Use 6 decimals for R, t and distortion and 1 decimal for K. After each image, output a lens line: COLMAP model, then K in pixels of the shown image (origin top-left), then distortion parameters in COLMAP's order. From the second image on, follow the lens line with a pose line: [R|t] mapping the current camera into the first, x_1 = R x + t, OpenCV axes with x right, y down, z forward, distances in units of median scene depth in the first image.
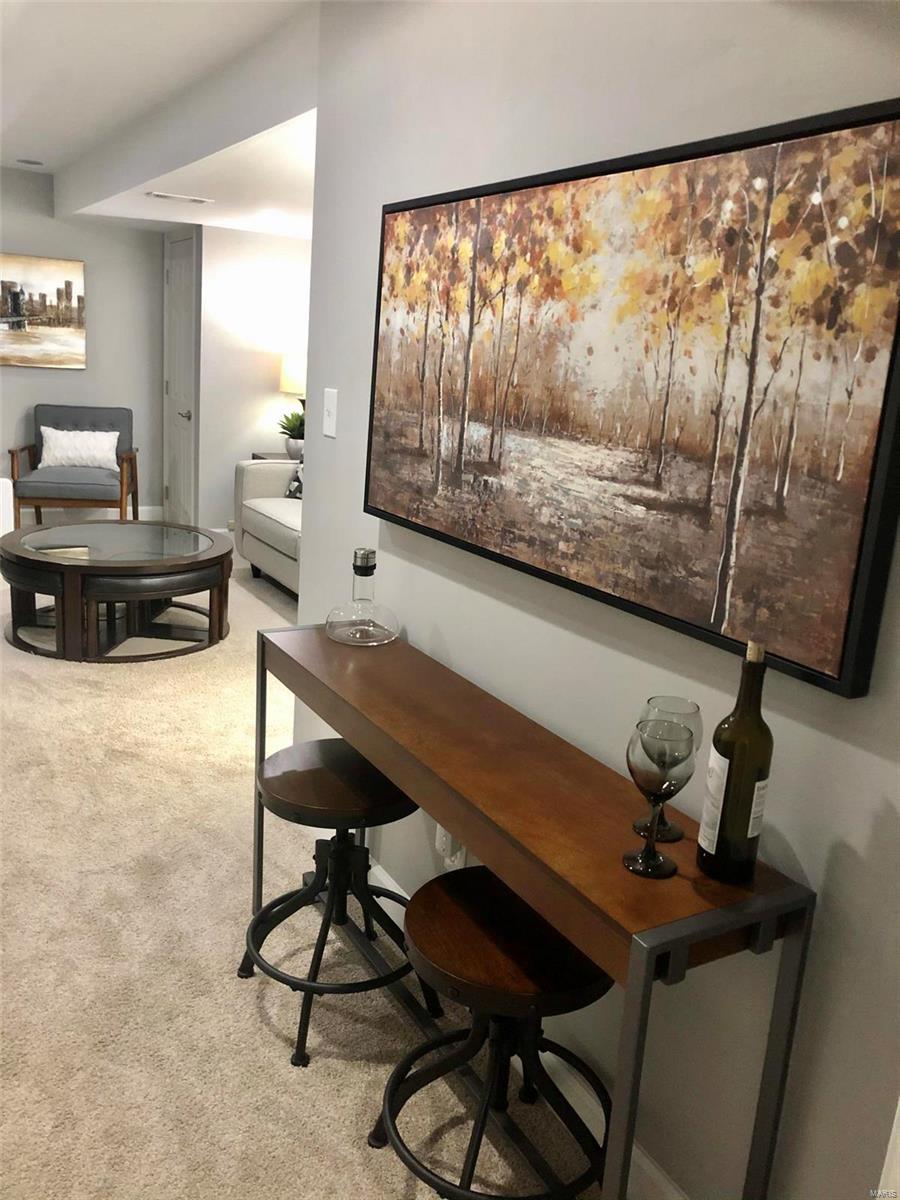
lens RADIAL K [[986.7, 0, 443.8], [0, 986.7, 599.6], [0, 0, 1]] dist [0.040511, -0.044773]
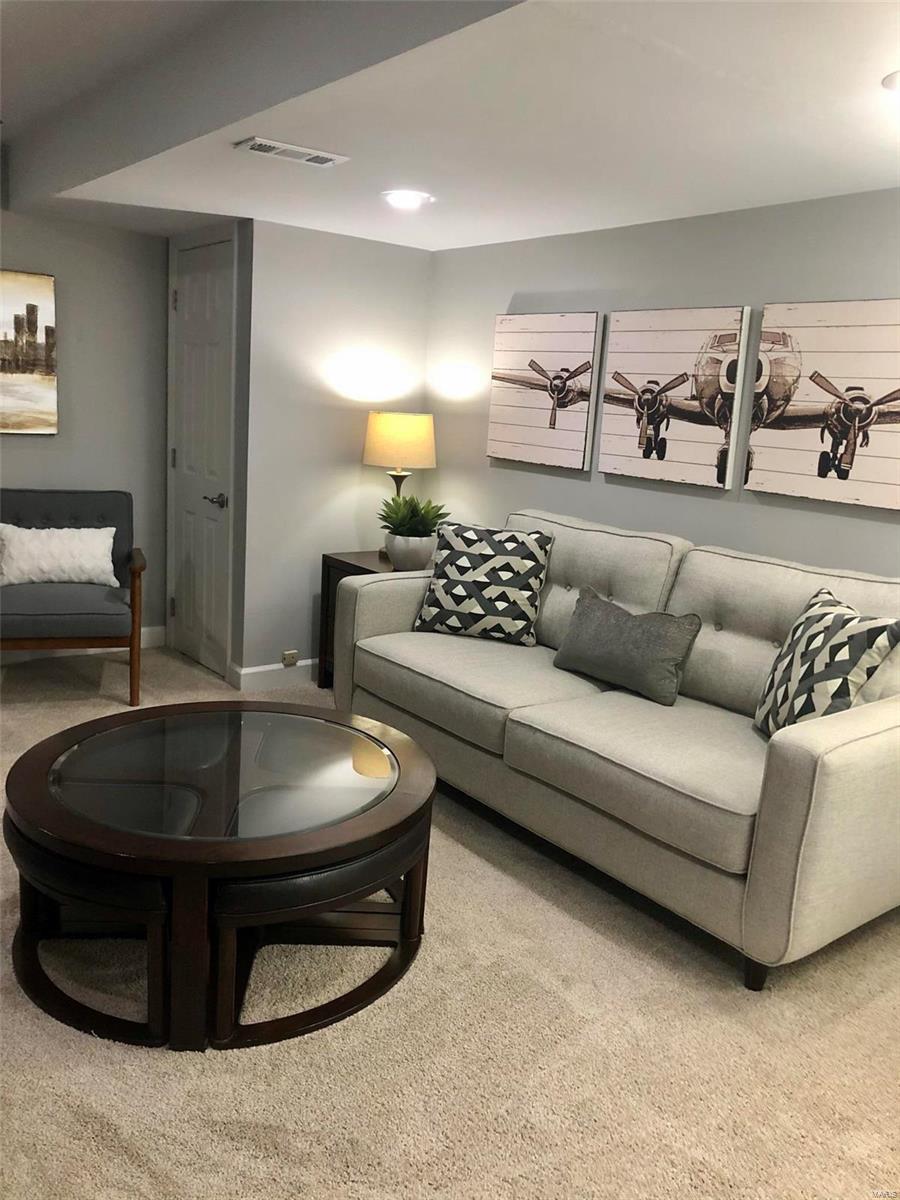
lens RADIAL K [[986.7, 0, 456.4], [0, 986.7, 600.5], [0, 0, 1]] dist [0.040511, -0.044773]
pose [[0.990795, -0.035373, 0.130667, -0.189010], [0.040810, 0.998399, -0.039161, -0.084356], [-0.129072, 0.044133, 0.990653, 0.310502]]
